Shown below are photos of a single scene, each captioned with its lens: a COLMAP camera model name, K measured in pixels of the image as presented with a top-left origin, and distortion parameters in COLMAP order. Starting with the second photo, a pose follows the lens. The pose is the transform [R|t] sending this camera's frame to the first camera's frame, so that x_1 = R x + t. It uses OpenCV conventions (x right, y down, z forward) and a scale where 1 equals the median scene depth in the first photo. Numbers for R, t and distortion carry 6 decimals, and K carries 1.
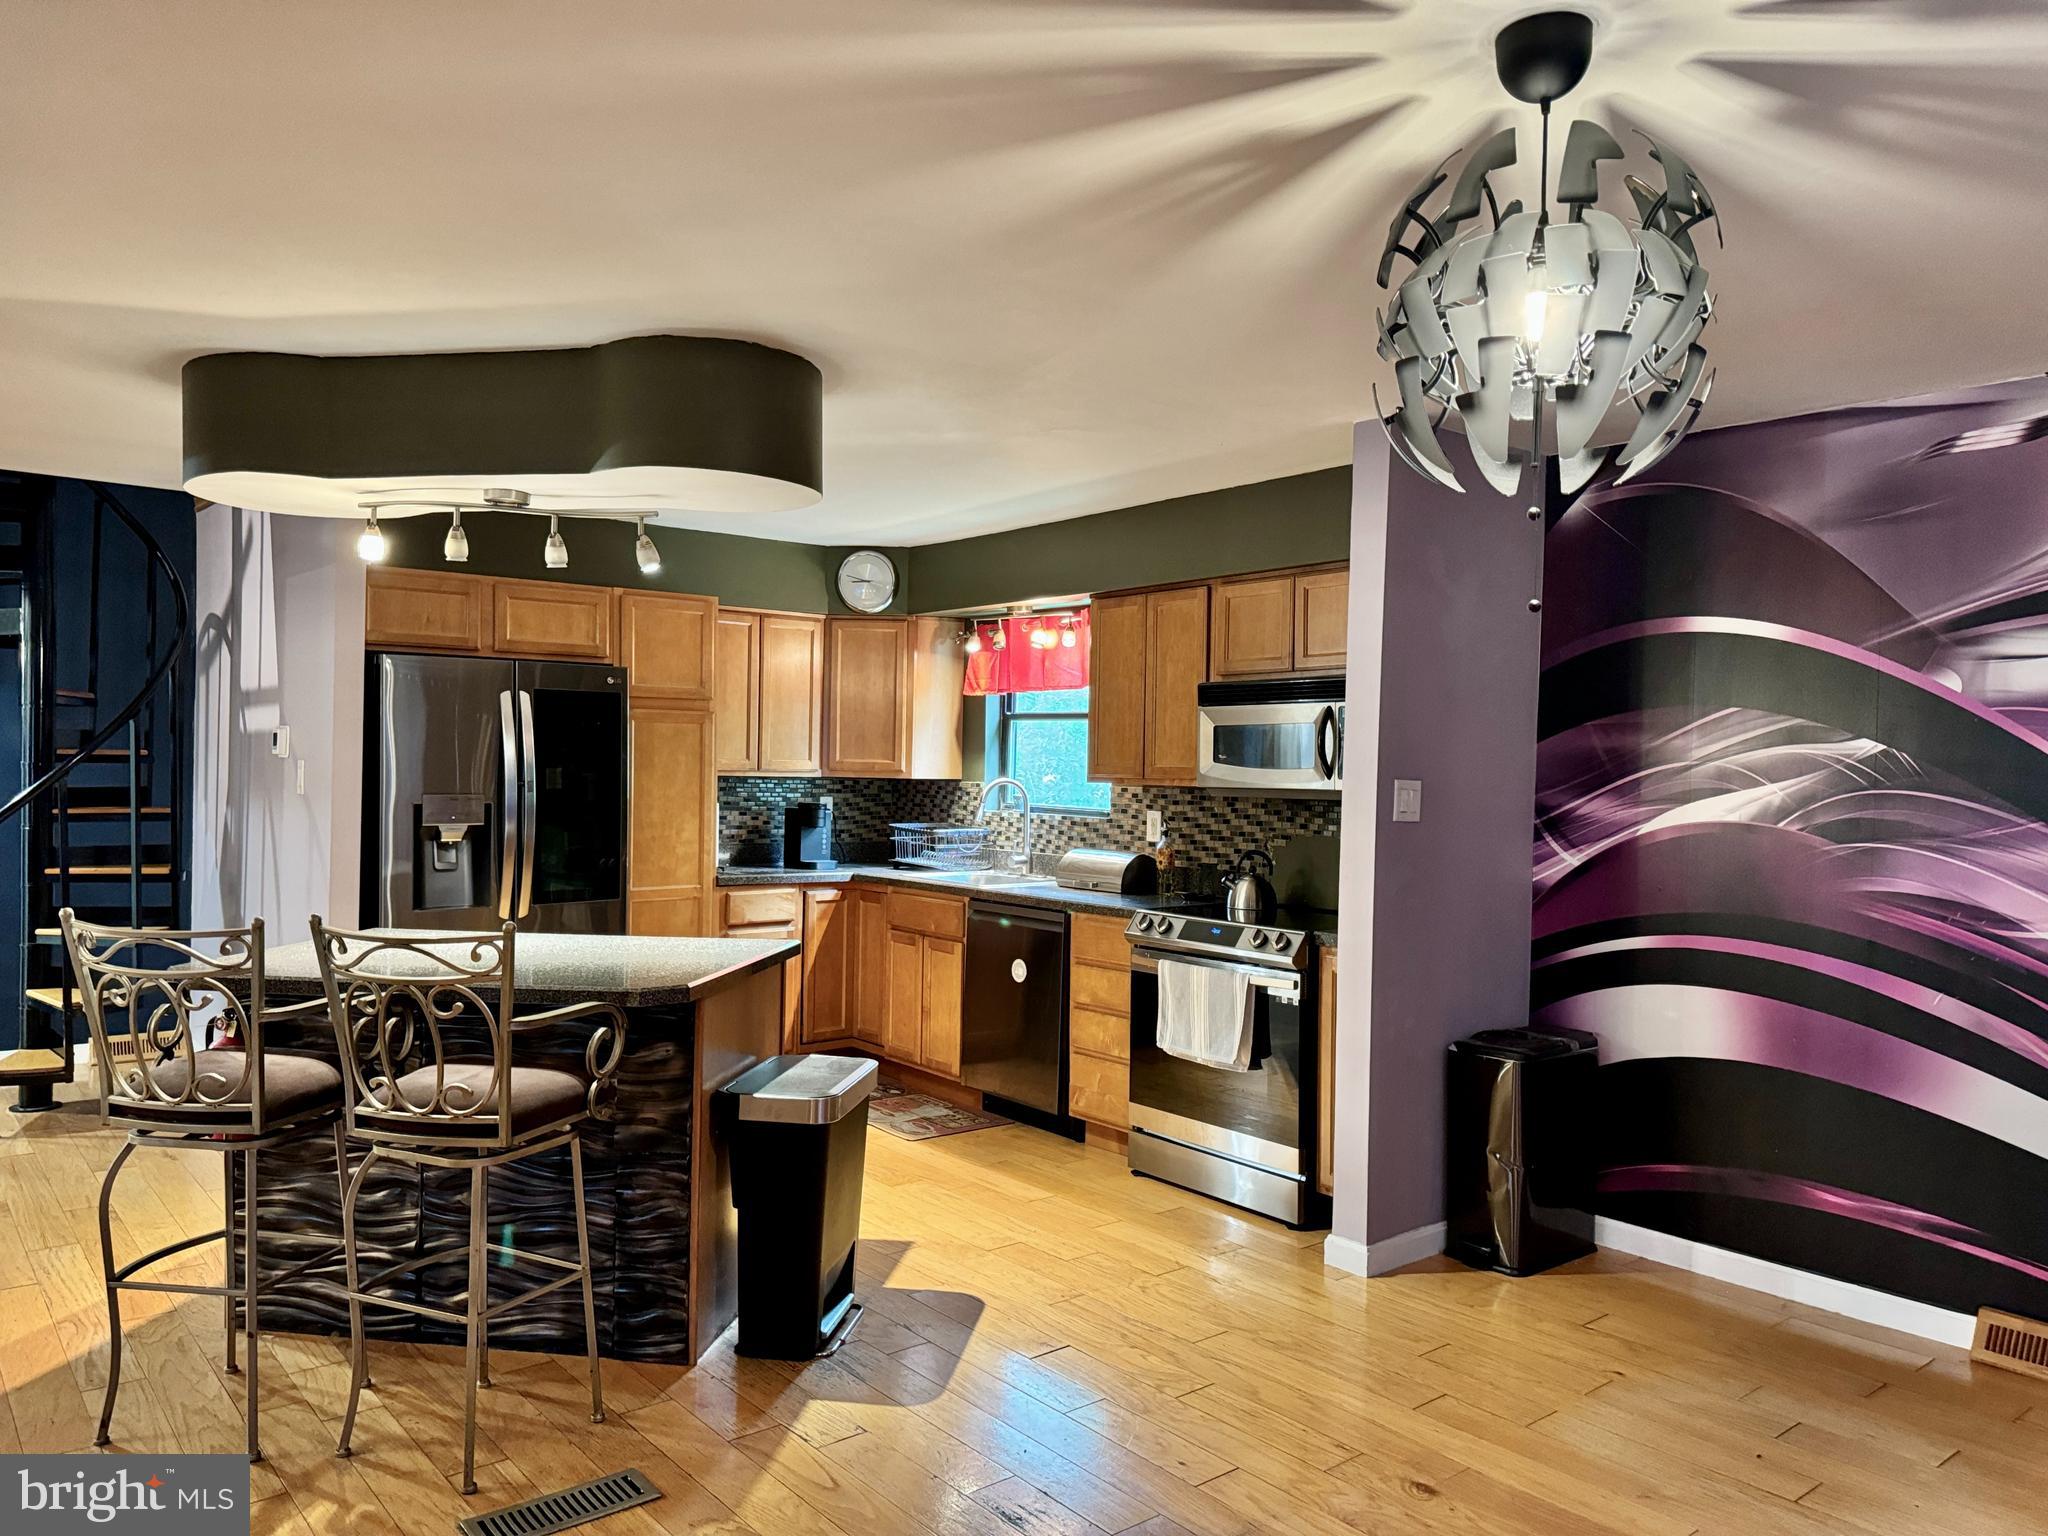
lens RADIAL K [[1532.5, 0, 1024.0], [0, 1532.5, 768.0], [0, 0, 1]] dist [0.007365, 0.002191]
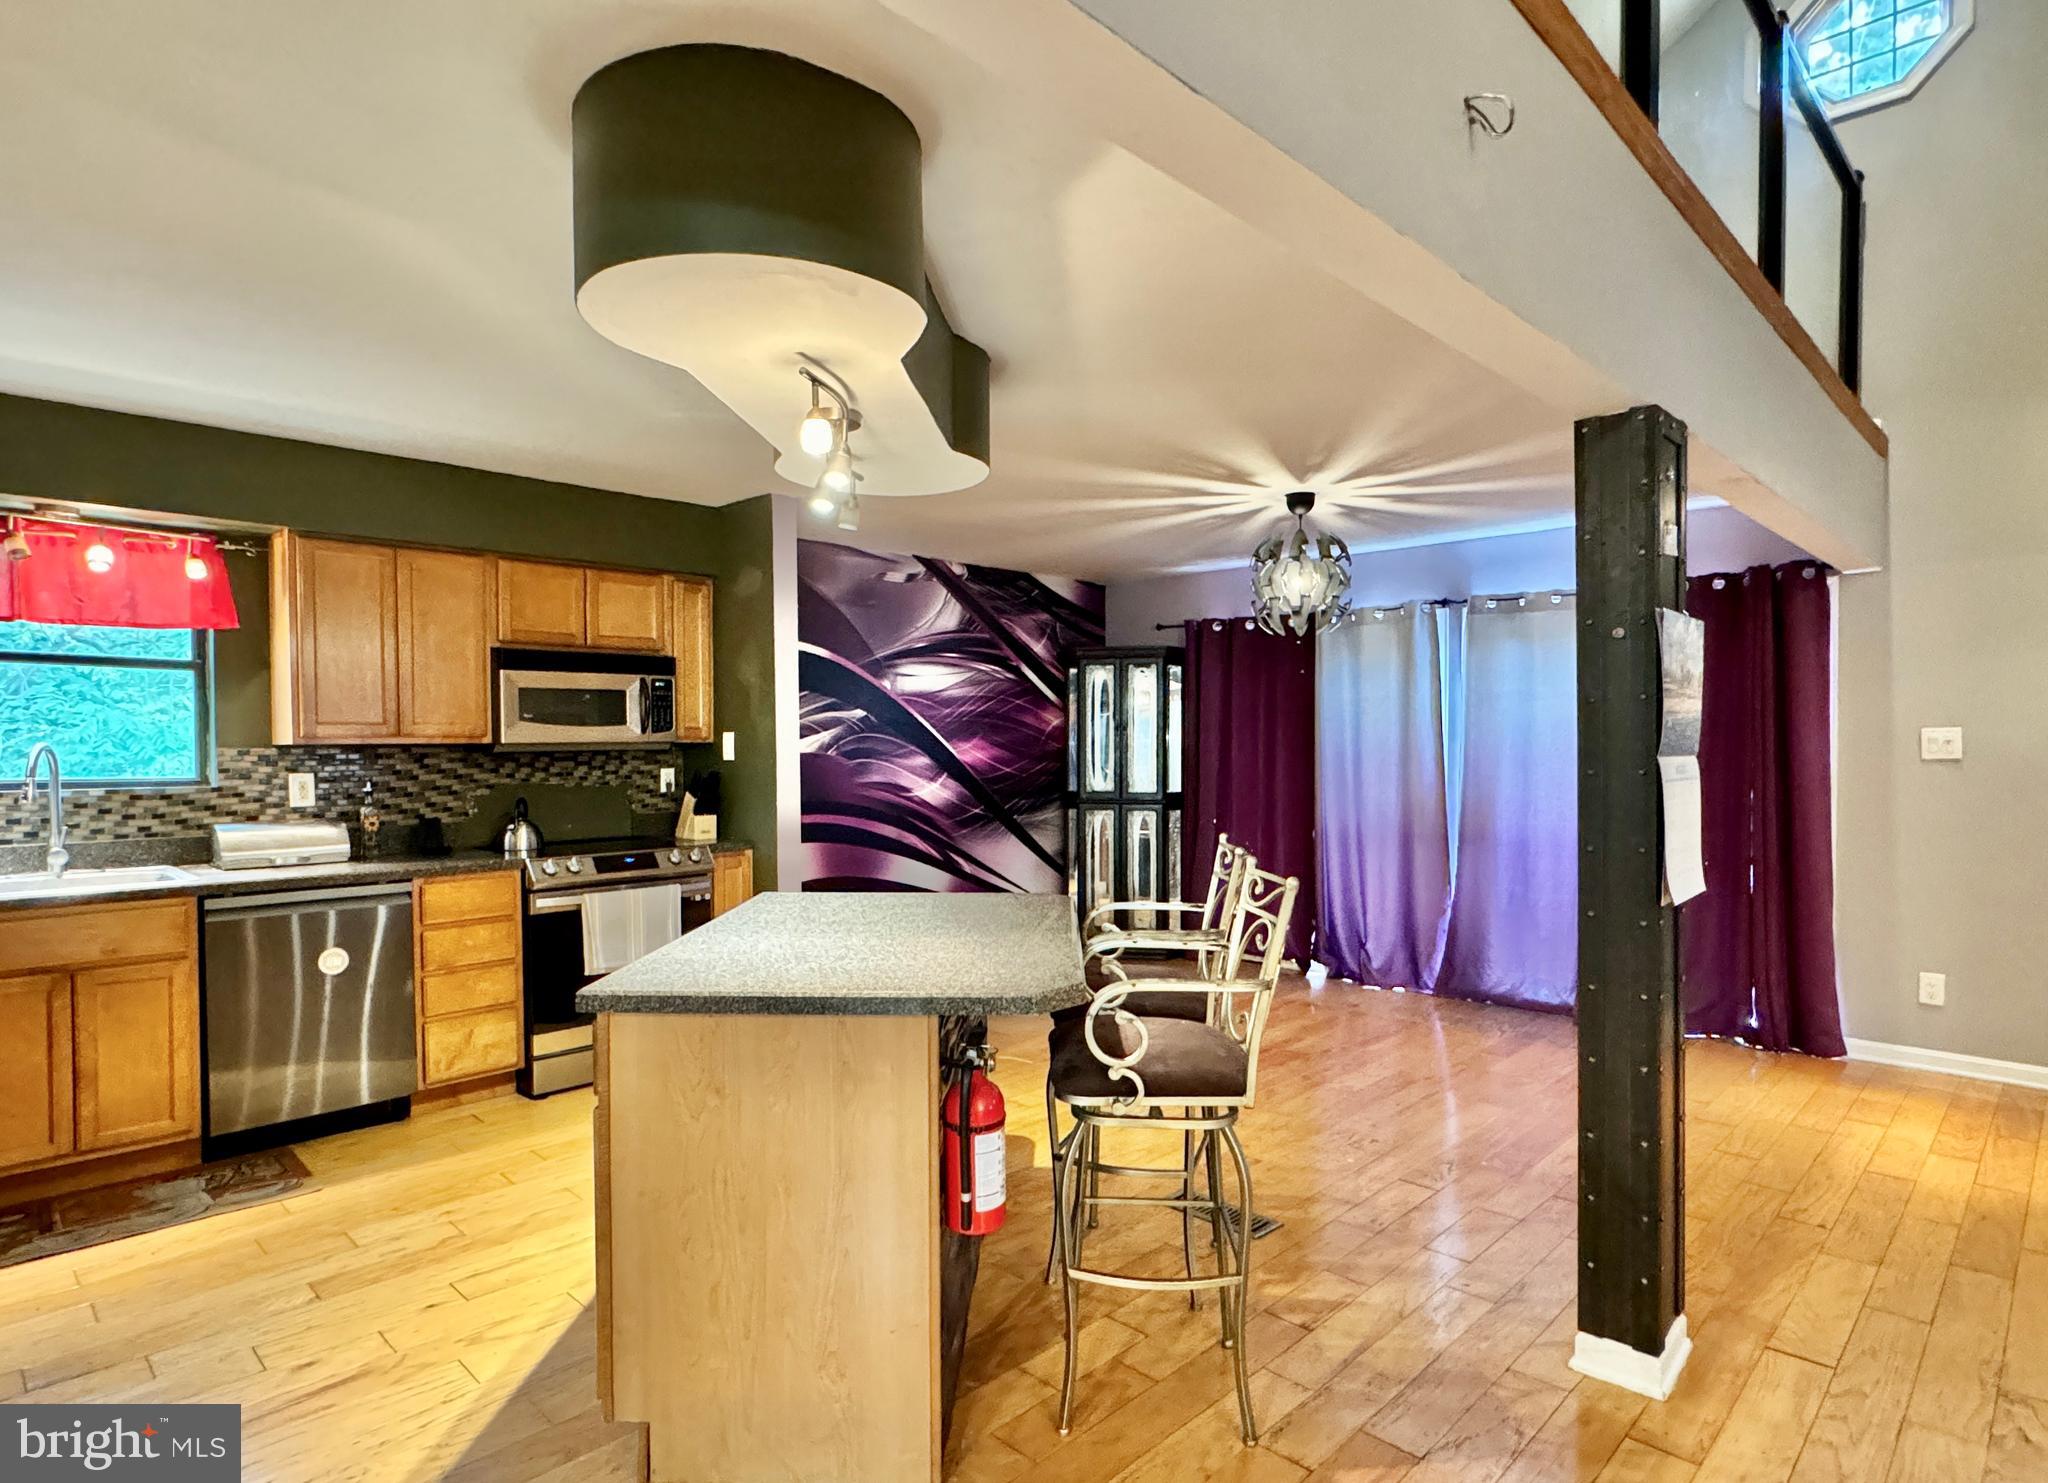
lens RADIAL K [[1124.1, 0, 1024.0], [0, 1124.1, 741.5], [0, 0, 1]] dist [0.002337, 0.000642]
pose [[-0.162256, -0.022756, 0.986486, -0.740347], [-0.000631, 0.999736, 0.022958, -0.007885], [-0.986748, 0.003102, -0.162228, 0.771689]]
